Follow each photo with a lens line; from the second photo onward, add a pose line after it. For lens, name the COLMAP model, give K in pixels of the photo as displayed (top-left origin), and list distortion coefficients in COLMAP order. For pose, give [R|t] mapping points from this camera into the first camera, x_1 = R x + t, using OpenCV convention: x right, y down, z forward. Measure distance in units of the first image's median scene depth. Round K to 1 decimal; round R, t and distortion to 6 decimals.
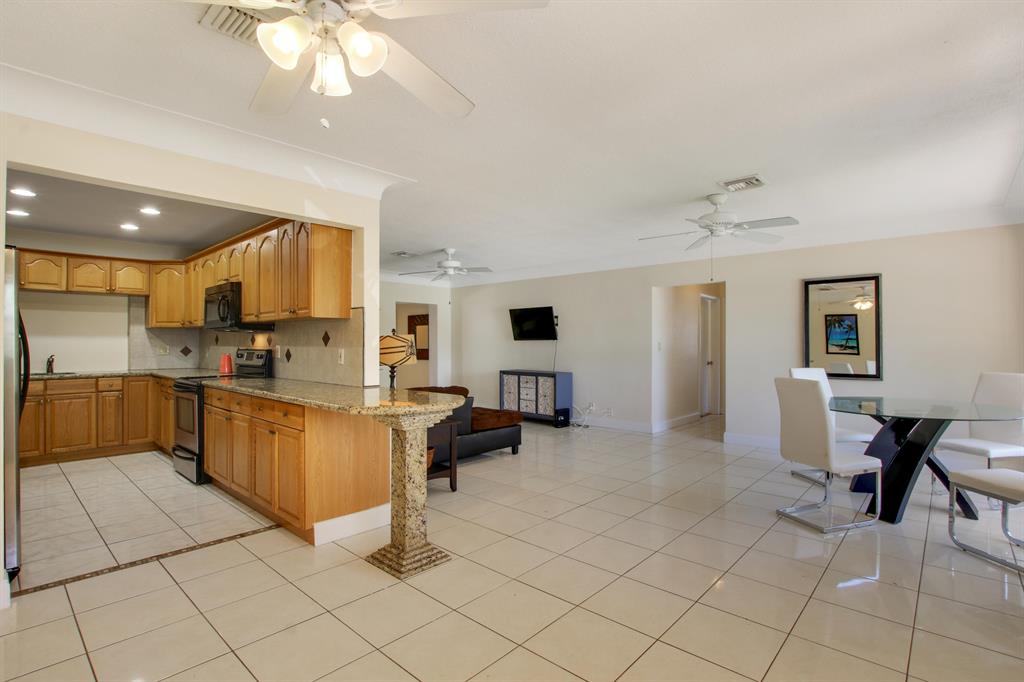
lens RADIAL K [[505.2, 0, 515.8], [0, 505.2, 337.6], [0, 0, 1]] dist [-0.028796, -0.000067]
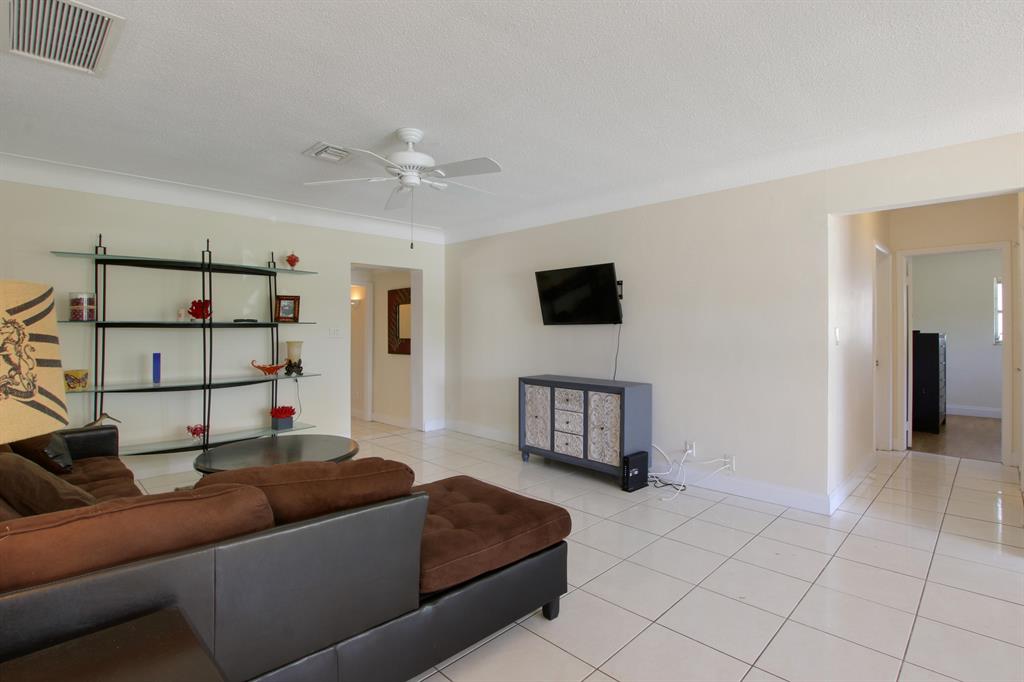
lens RADIAL K [[505.2, 0, 515.8], [0, 505.2, 337.6], [0, 0, 1]] dist [-0.028796, -0.000067]
pose [[0.998702, 0.001839, -0.050900, -0.006288], [-0.000704, 0.999751, 0.022291, 0.007432], [0.050928, -0.022226, 0.998455, 0.449667]]
